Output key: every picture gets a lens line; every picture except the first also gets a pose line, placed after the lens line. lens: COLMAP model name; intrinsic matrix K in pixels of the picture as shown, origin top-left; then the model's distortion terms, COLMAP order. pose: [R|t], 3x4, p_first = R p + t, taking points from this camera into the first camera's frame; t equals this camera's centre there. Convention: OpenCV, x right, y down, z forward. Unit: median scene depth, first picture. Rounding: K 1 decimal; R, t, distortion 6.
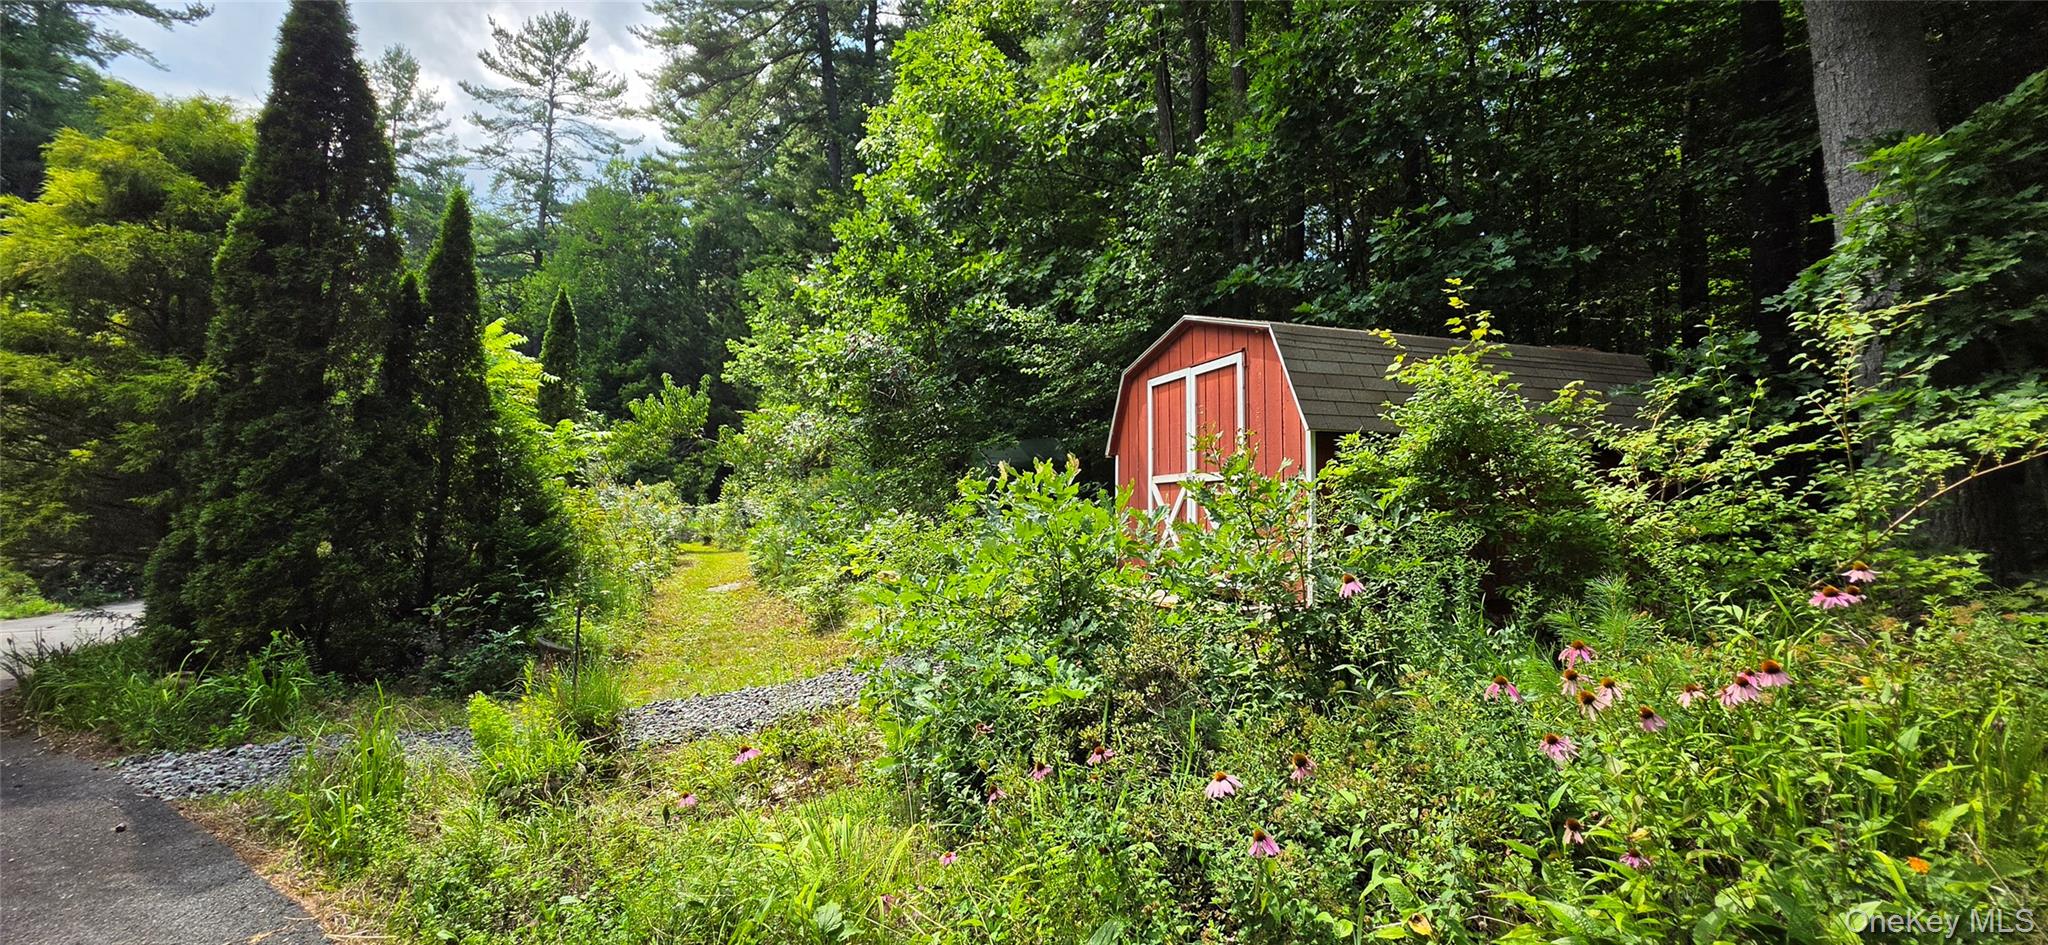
lens RADIAL K [[821.0, 0, 1025.4], [0, 821.0, 479.4], [0, 0, 1]] dist [-0.005035, 0.001652]
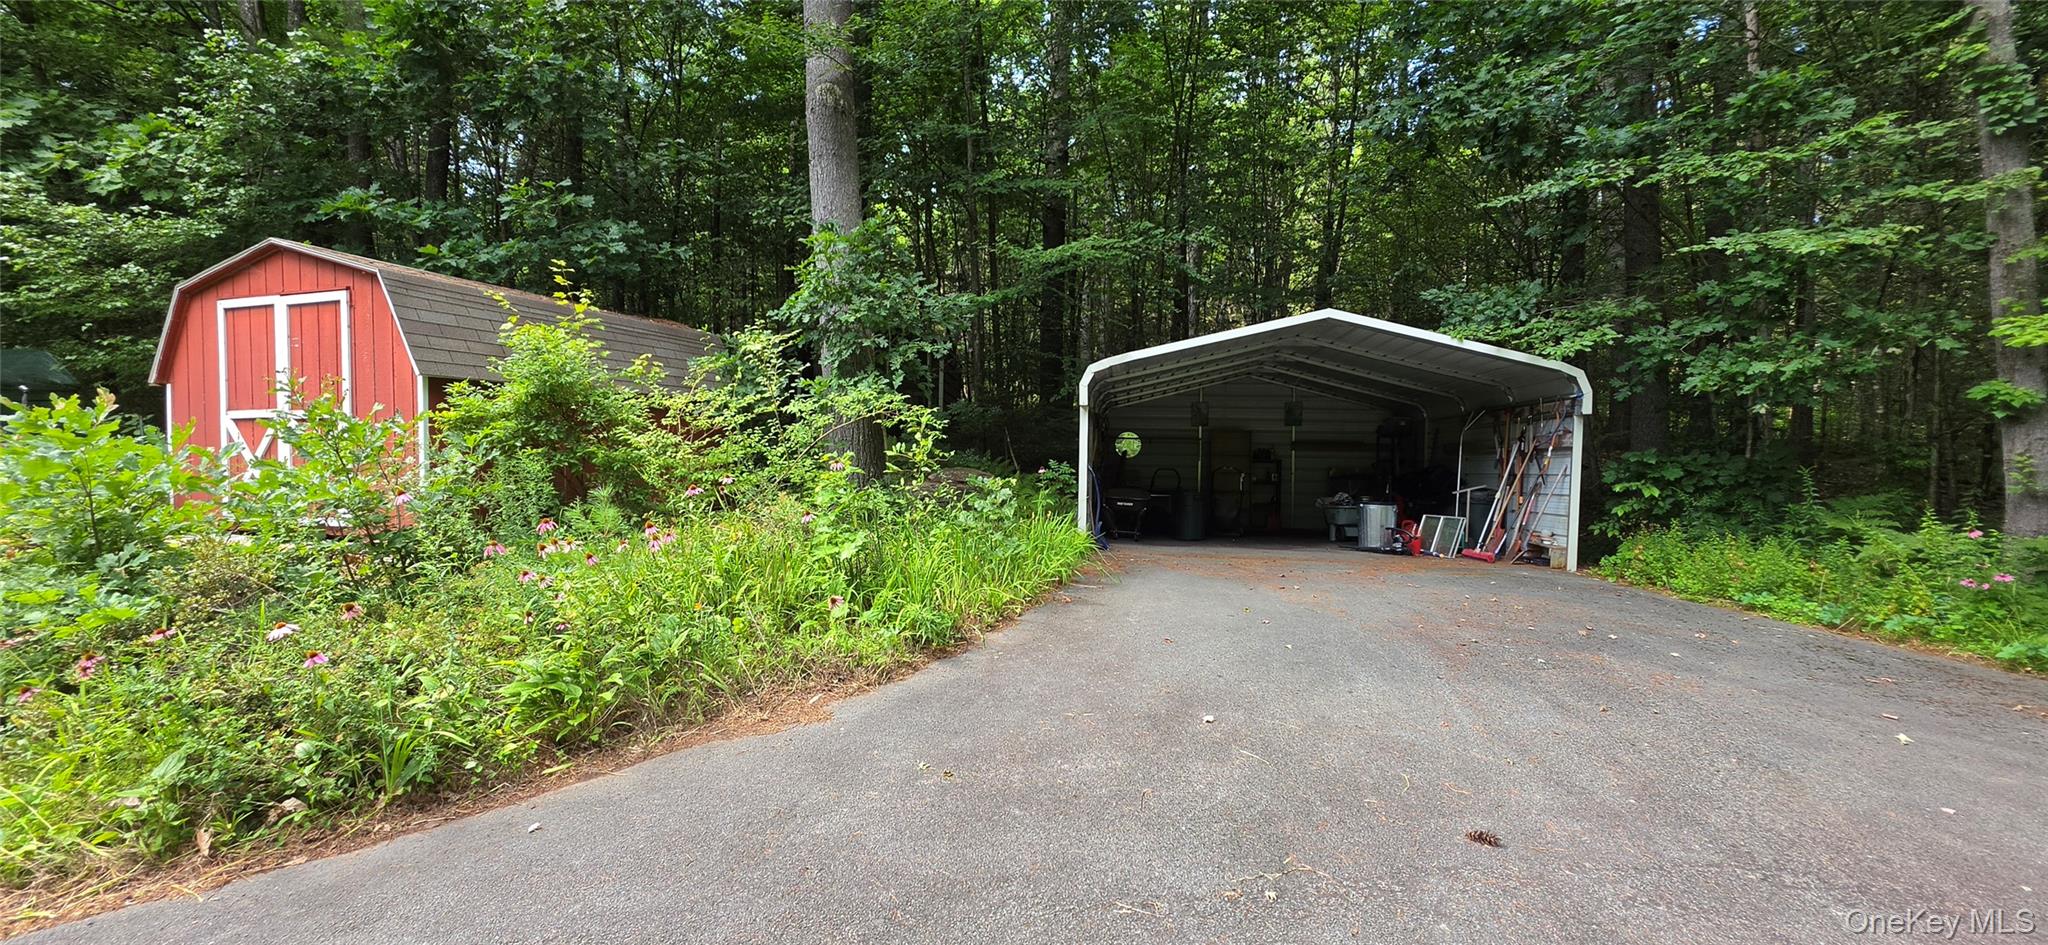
lens RADIAL K [[821.0, 0, 1029.6], [0, 821.0, 471.2], [0, 0, 1]] dist [-0.005035, 0.001652]
pose [[0.603834, -0.023323, 0.796769, -0.032846], [-0.026814, 0.998412, 0.049547, -0.006866], [-0.796659, -0.051283, 0.602249, -0.270967]]
